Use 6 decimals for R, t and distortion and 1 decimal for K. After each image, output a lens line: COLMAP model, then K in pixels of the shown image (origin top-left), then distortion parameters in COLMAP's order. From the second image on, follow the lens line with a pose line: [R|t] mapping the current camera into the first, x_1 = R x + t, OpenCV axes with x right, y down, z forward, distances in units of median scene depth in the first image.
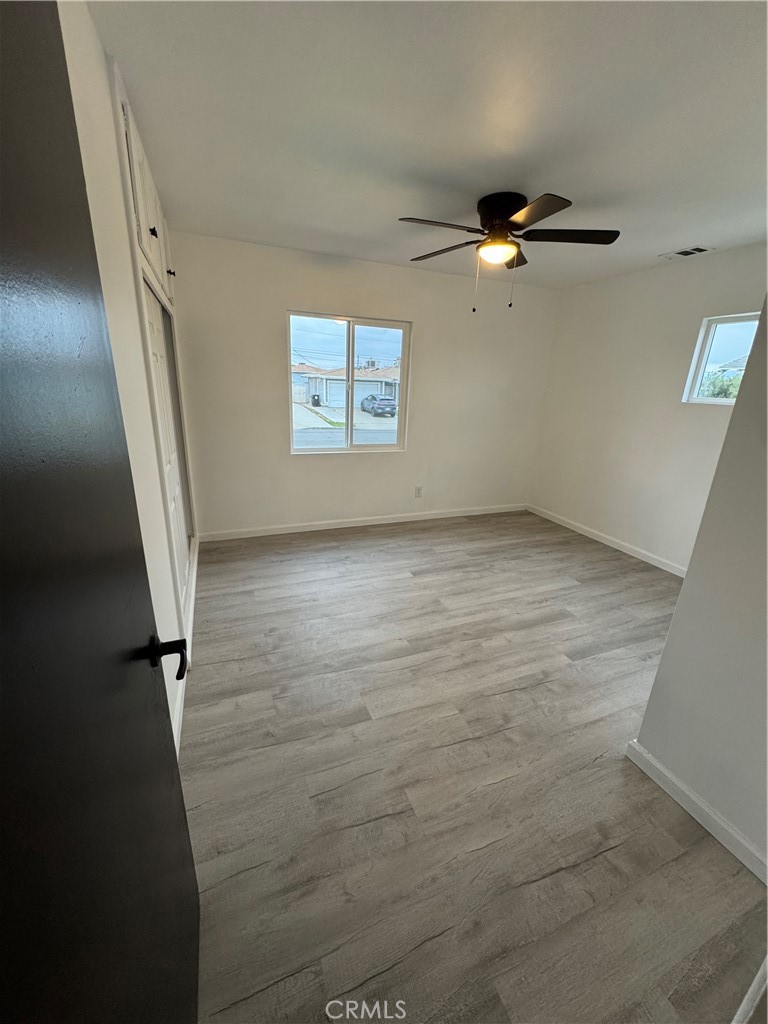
lens RADIAL K [[407.9, 0, 386.5], [0, 407.9, 512.8], [0, 0, 1]] dist [-0.002273, -0.000168]
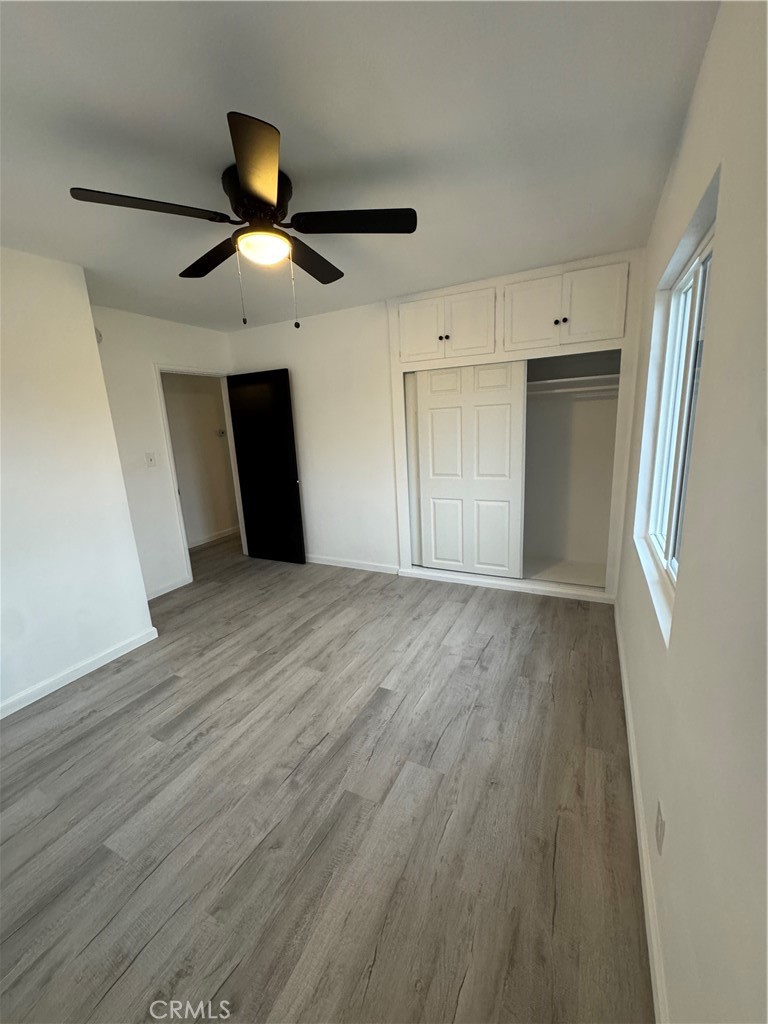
lens RADIAL K [[407.9, 0, 386.5], [0, 407.9, 512.8], [0, 0, 1]] dist [-0.002273, -0.000168]
pose [[-0.751242, 0.146371, -0.643592, 0.536009], [-0.180464, 0.892392, 0.413604, -0.471917], [0.634876, 0.426862, -0.643988, 1.508552]]
